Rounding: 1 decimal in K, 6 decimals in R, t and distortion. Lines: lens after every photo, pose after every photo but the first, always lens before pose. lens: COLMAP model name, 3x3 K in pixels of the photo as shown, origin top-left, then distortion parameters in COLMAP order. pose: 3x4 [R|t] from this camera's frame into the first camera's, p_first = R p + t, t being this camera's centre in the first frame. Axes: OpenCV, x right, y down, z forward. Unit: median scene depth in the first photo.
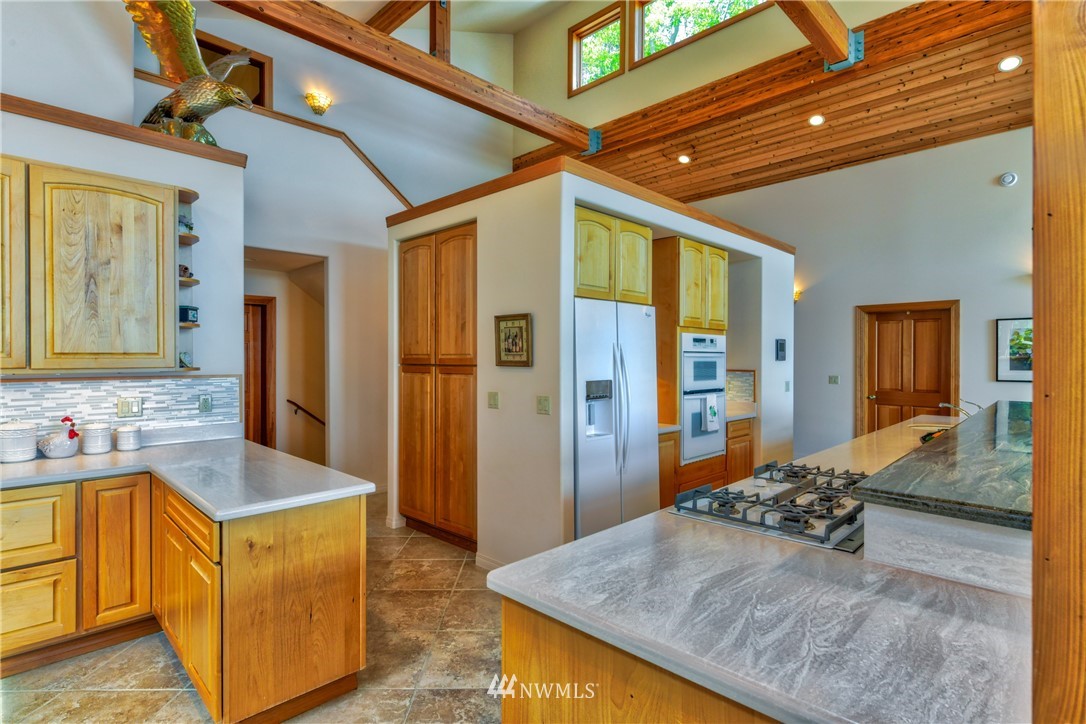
lens RADIAL K [[536.4, 0, 543.1], [0, 536.4, 361.1], [0, 0, 1]] dist [-0.000027, 0.000017]
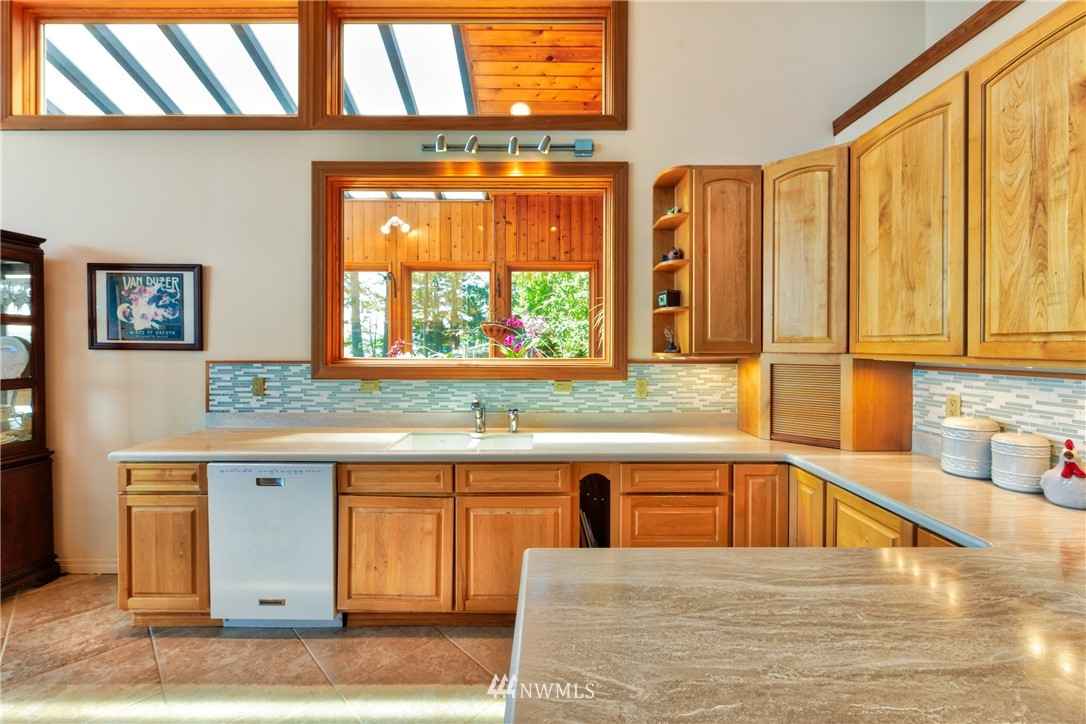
lens RADIAL K [[450.8, 0, 546.1], [0, 450.8, 347.7], [0, 0, 1]] dist [0.003143, 0.000270]
pose [[-0.705508, 0.007208, -0.708665, -0.124295], [0.001592, 0.999962, 0.008586, -0.004195], [0.708700, 0.004929, -0.705493, 0.973513]]
